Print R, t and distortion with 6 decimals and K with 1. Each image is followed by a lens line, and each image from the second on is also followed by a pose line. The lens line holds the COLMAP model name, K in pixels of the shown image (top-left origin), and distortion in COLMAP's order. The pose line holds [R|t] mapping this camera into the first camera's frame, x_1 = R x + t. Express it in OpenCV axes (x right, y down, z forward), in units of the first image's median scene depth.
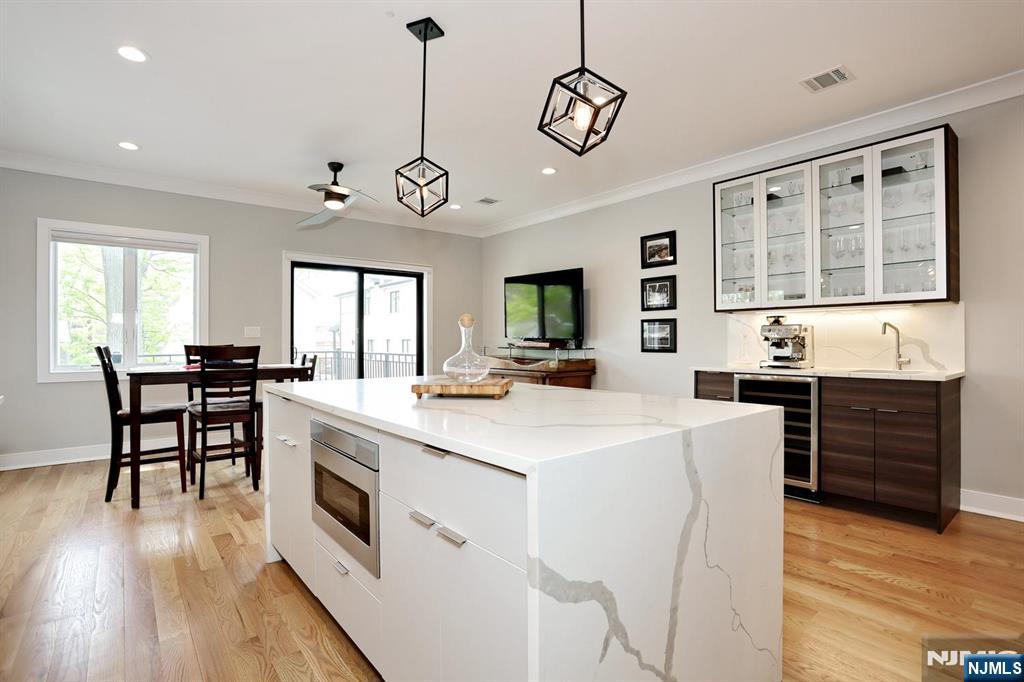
lens RADIAL K [[496.8, 0, 508.4], [0, 496.8, 340.0], [0, 0, 1]] dist [-0.072085, 0.028500]
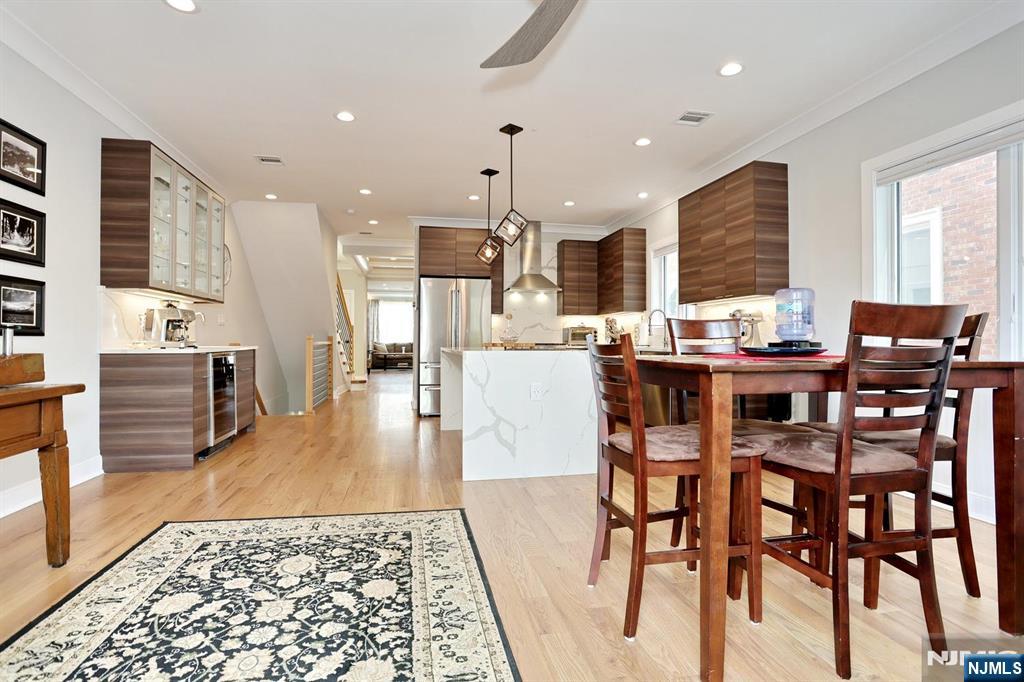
lens RADIAL K [[496.8, 0, 508.4], [0, 496.8, 340.0], [0, 0, 1]] dist [-0.072085, 0.028500]
pose [[-0.879657, 0.001553, 0.475606, -0.469753], [0.001598, 0.999999, -0.000310, 0.031858], [-0.475606, 0.000487, -0.879658, 1.253281]]
